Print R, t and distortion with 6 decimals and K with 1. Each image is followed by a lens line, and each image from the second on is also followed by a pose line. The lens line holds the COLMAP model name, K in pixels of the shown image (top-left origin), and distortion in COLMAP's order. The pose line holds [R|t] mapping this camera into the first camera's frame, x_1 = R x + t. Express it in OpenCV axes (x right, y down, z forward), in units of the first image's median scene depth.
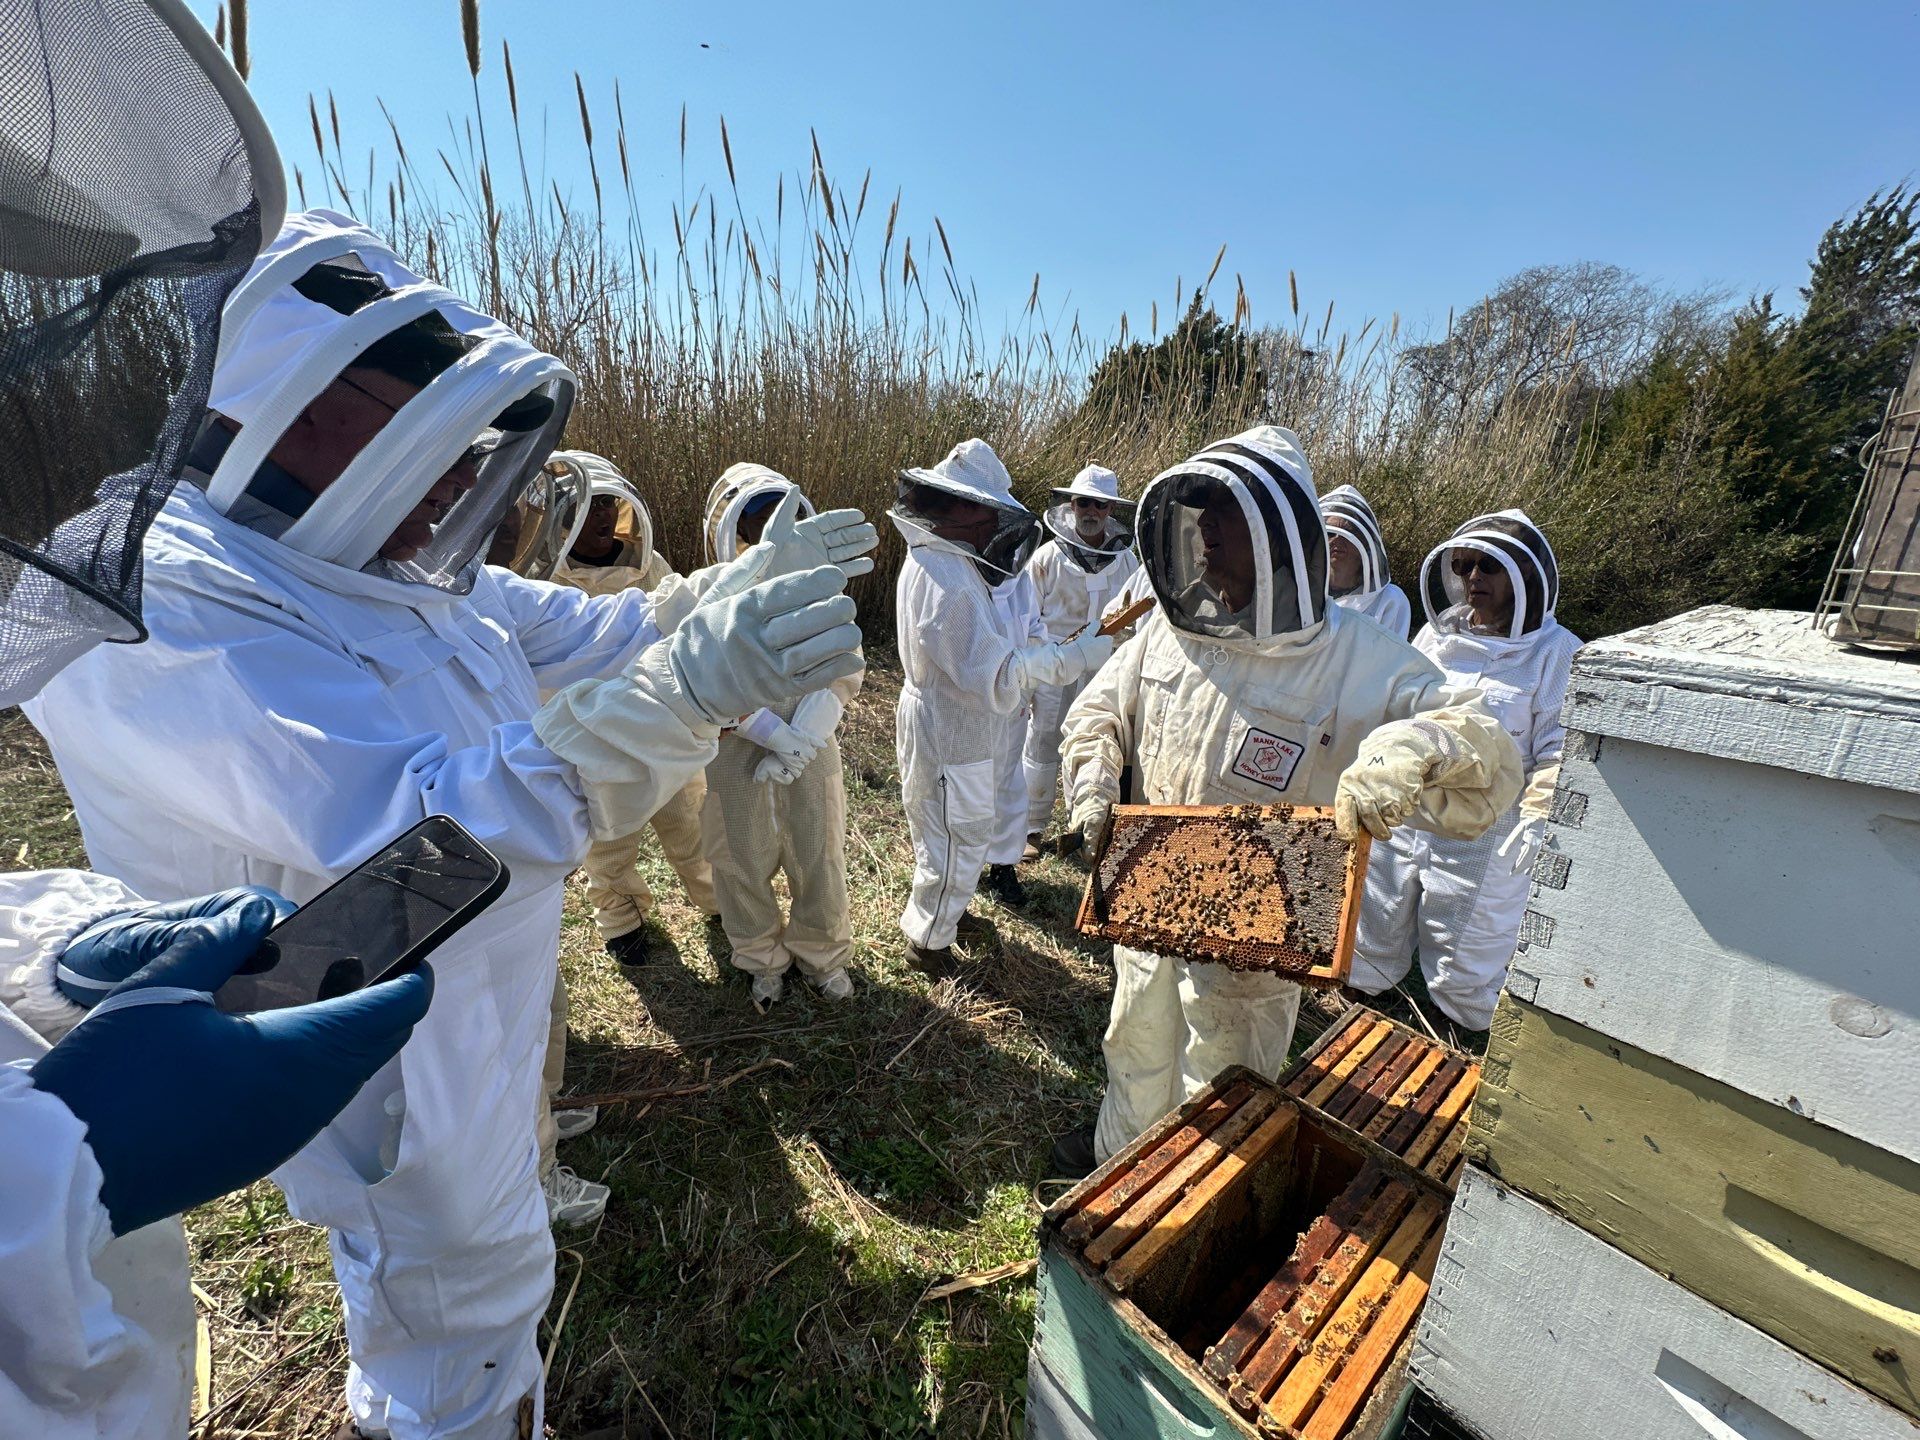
lens RADIAL K [[765.1, 0, 954.0], [0, 765.1, 728.0], [0, 0, 1]] dist [0.002323, 0.000150]
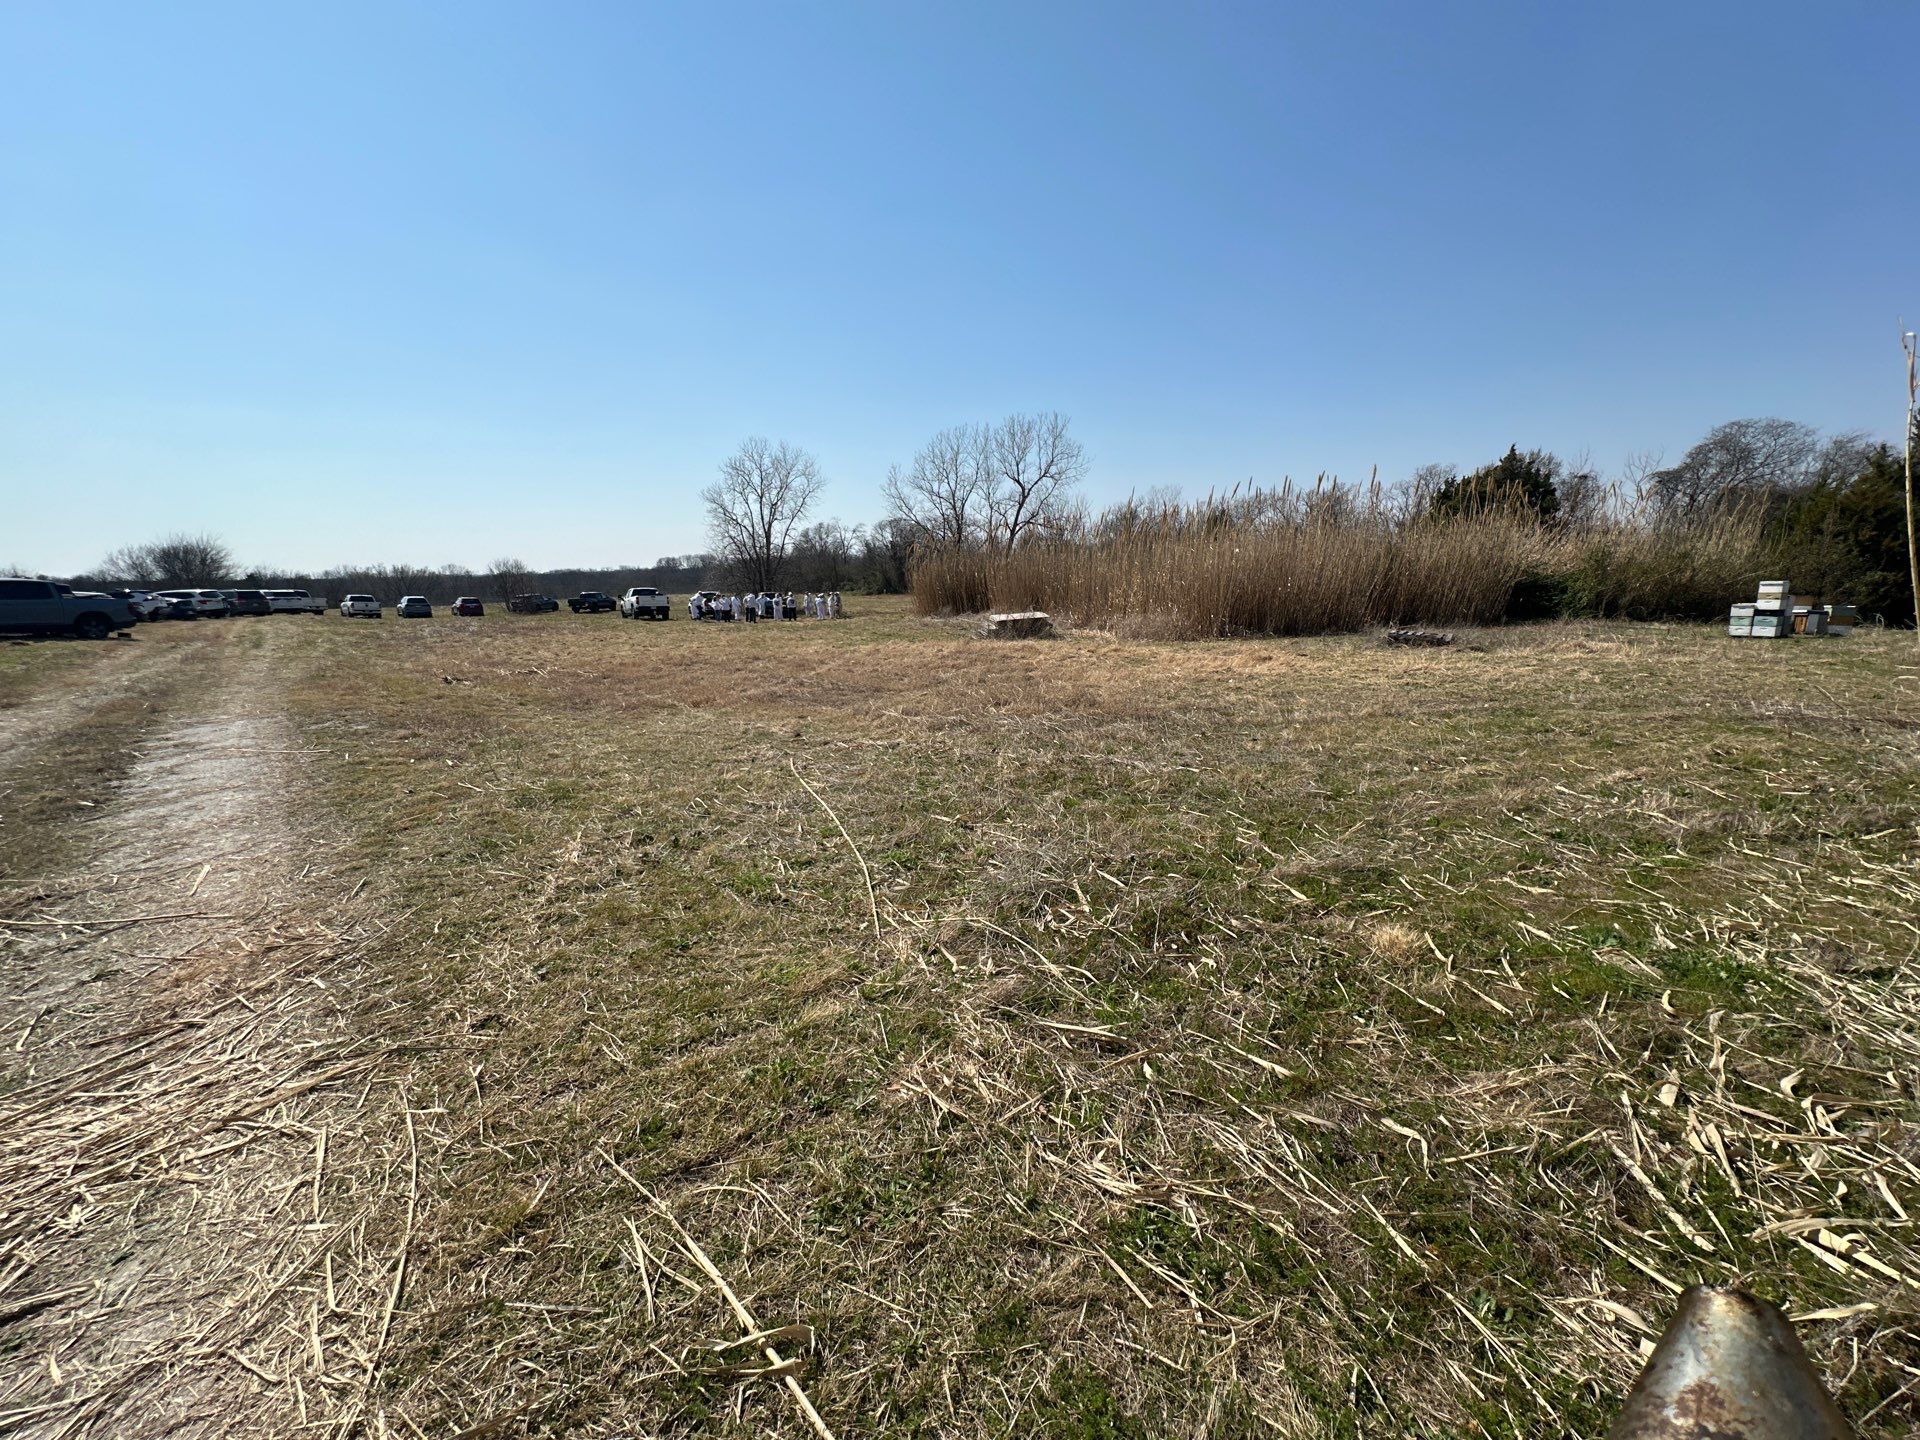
lens RADIAL K [[765.1, 0, 964.3], [0, 765.1, 713.0], [0, 0, 1]] dist [0.002323, 0.000150]
pose [[0.988207, -0.006899, -0.152966, -0.839575], [-0.008670, 0.994861, -0.100880, 0.280603], [0.152876, 0.101016, 0.983069, -1.075240]]
